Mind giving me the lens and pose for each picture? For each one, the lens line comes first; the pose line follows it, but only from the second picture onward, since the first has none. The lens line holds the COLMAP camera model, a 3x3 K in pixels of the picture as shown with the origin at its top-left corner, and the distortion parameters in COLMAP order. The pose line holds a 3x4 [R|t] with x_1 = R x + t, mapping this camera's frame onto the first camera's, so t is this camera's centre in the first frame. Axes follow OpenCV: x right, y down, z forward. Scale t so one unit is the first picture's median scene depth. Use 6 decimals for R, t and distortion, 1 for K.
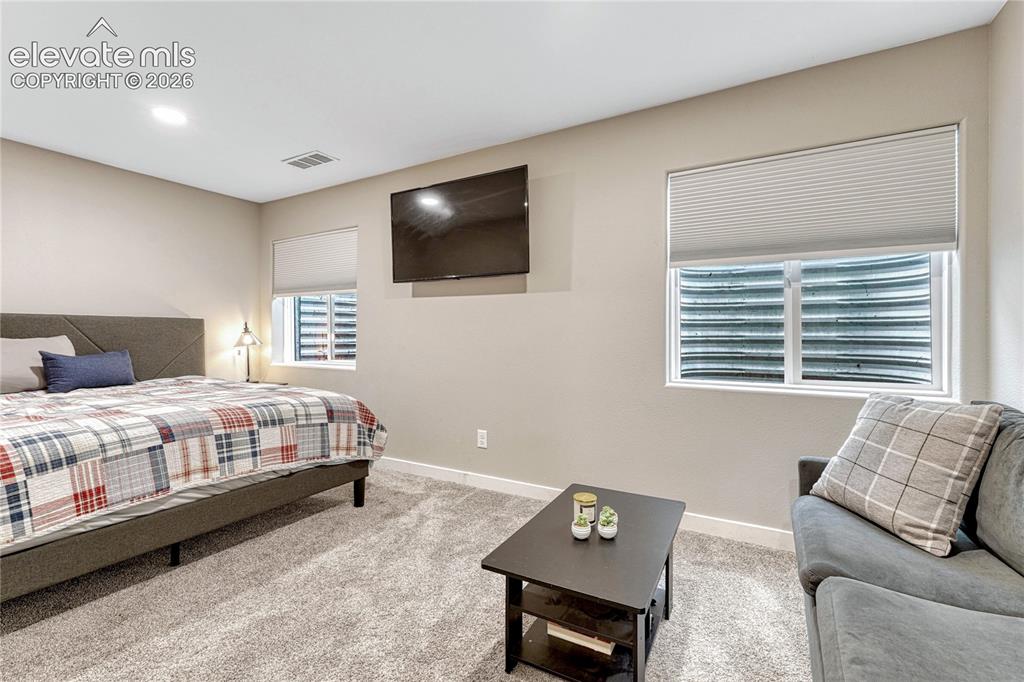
lens RADIAL K [[440.9, 0, 509.3], [0, 440.9, 320.2], [0, 0, 1]] dist [0.002805, 0.000417]
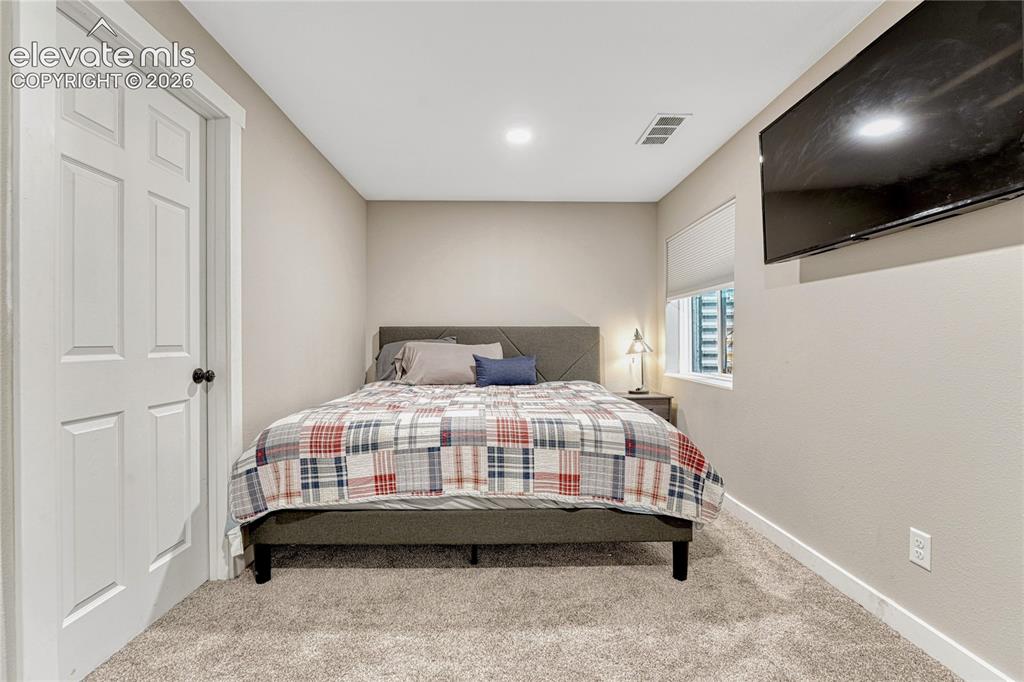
lens RADIAL K [[452.4, 0, 512.0], [0, 452.4, 341.0], [0, 0, 1]] dist [-0.007088, -0.000380]
pose [[0.537386, -0.001955, -0.843334, 0.156042], [0.028031, 0.999486, 0.015544, 0.014537], [0.842870, -0.031993, 0.537165, 0.436040]]
